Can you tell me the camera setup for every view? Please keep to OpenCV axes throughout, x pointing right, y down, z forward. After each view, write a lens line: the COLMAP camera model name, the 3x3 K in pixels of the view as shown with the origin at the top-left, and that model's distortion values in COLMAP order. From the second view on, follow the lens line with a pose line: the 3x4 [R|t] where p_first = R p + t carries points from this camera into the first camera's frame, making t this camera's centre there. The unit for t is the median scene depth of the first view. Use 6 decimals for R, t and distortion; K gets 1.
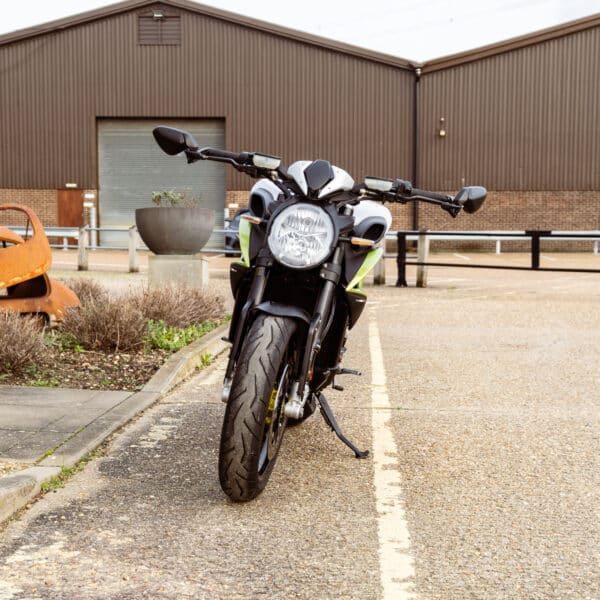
lens RADIAL K [[1114.2, 0, 300.0], [0, 1114.2, 300.0], [0, 0, 1]] dist [0.027805, 0.078427]
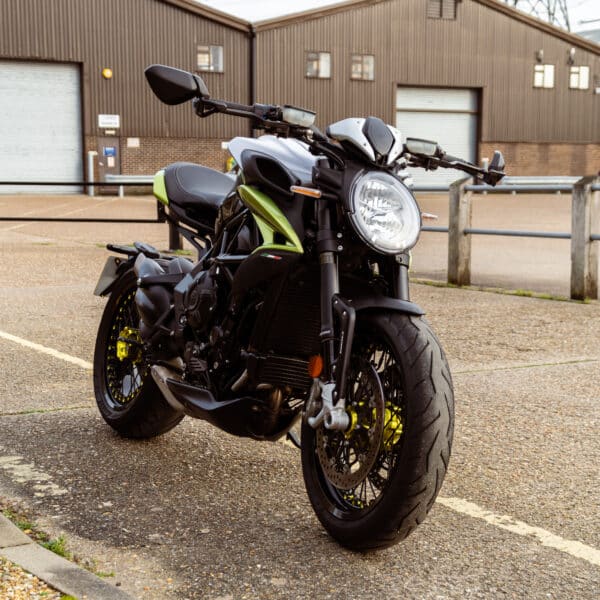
lens RADIAL K [[1114.2, 0, 300.0], [0, 1114.2, 300.0], [0, 0, 1]] dist [0.027805, 0.078427]
pose [[0.844969, -0.066140, 0.530710, -0.473687], [0.039903, 0.997354, 0.060763, -0.044705], [-0.533325, -0.030166, 0.845372, 0.340649]]
